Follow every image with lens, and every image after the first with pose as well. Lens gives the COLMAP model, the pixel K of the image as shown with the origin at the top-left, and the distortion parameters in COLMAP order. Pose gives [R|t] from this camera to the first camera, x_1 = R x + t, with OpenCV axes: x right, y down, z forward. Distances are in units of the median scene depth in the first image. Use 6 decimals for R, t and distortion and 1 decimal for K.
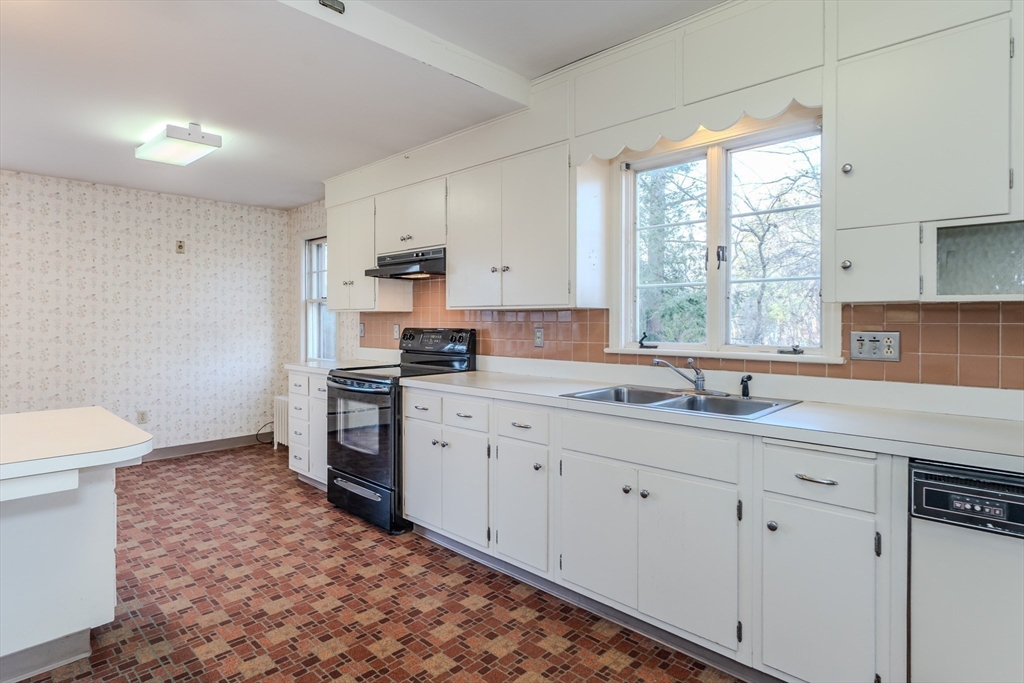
lens RADIAL K [[542.6, 0, 510.1], [0, 542.6, 322.2], [0, 0, 1]] dist [-0.001222, -0.000379]
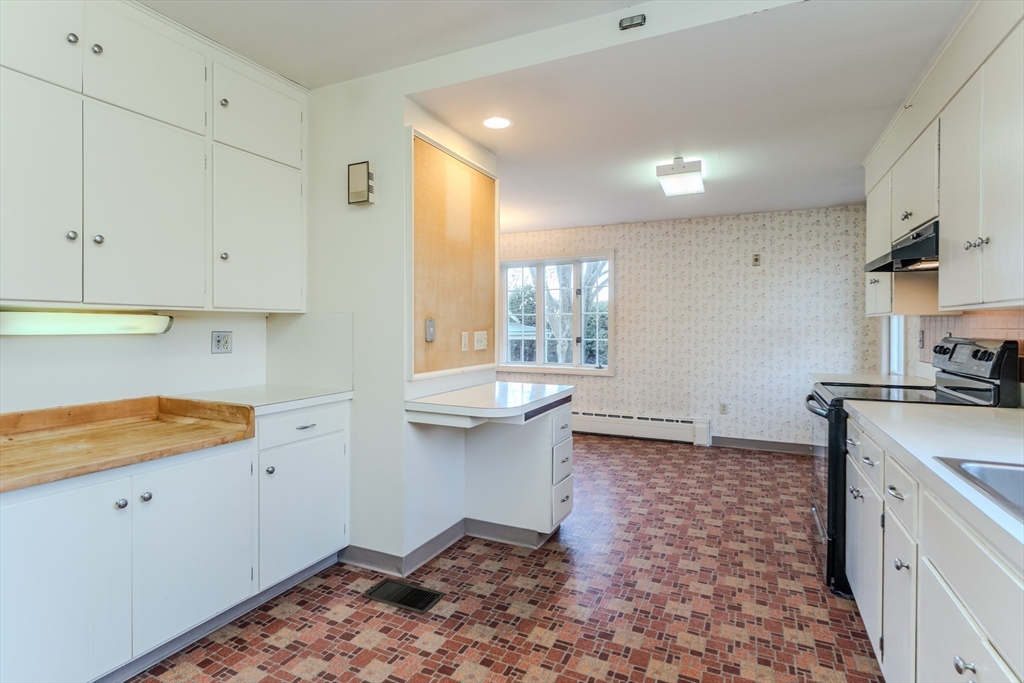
lens RADIAL K [[513.6, 0, 508.7], [0, 513.6, 329.1], [0, 0, 1]] dist [-0.000052, 0.000257]
pose [[0.324939, 0.007194, -0.945708, 0.323565], [-0.006864, 0.999963, 0.005248, -0.000470], [0.945710, 0.004786, 0.324976, 0.277750]]
